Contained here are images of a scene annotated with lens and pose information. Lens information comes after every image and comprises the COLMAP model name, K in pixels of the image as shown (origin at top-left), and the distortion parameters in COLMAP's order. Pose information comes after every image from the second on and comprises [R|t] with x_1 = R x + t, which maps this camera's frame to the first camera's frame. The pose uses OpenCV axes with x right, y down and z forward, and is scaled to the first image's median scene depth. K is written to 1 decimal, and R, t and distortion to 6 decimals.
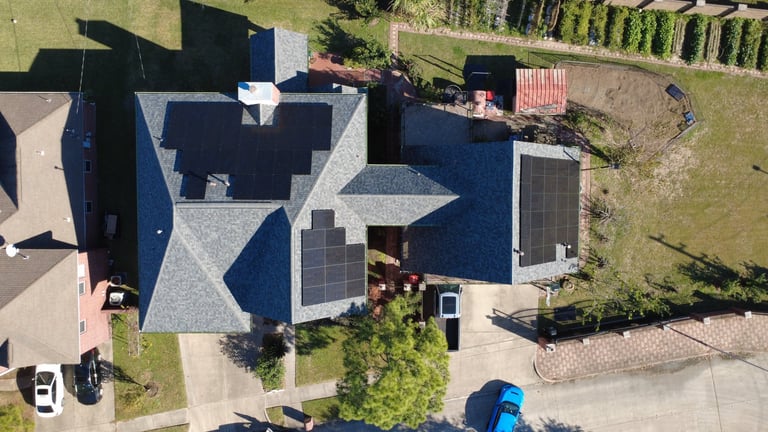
lens RADIAL K [[557.3, 0, 384.0], [0, 557.3, 216.0], [0, 0, 1]] dist [-0.005240, 0.009859]
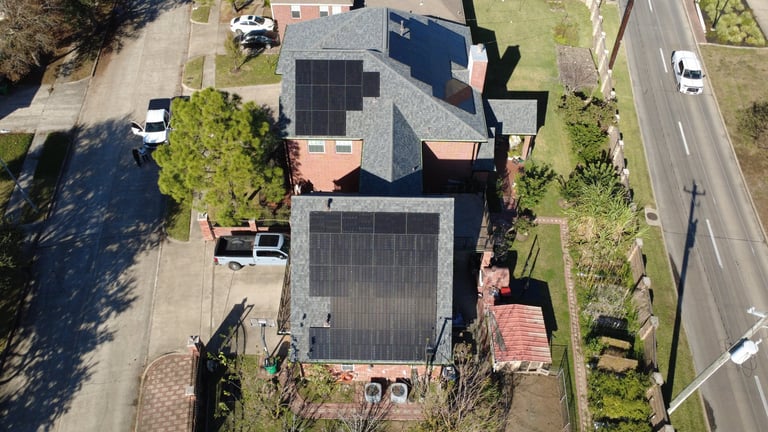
lens RADIAL K [[557.3, 0, 384.0], [0, 557.3, 216.0], [0, 0, 1]] dist [-0.005240, 0.009859]
pose [[-0.008313, 0.736586, -0.676293, 0.674196], [-0.998555, -0.042025, -0.033498, 0.005312], [-0.053095, 0.675037, 0.735871, 0.290843]]
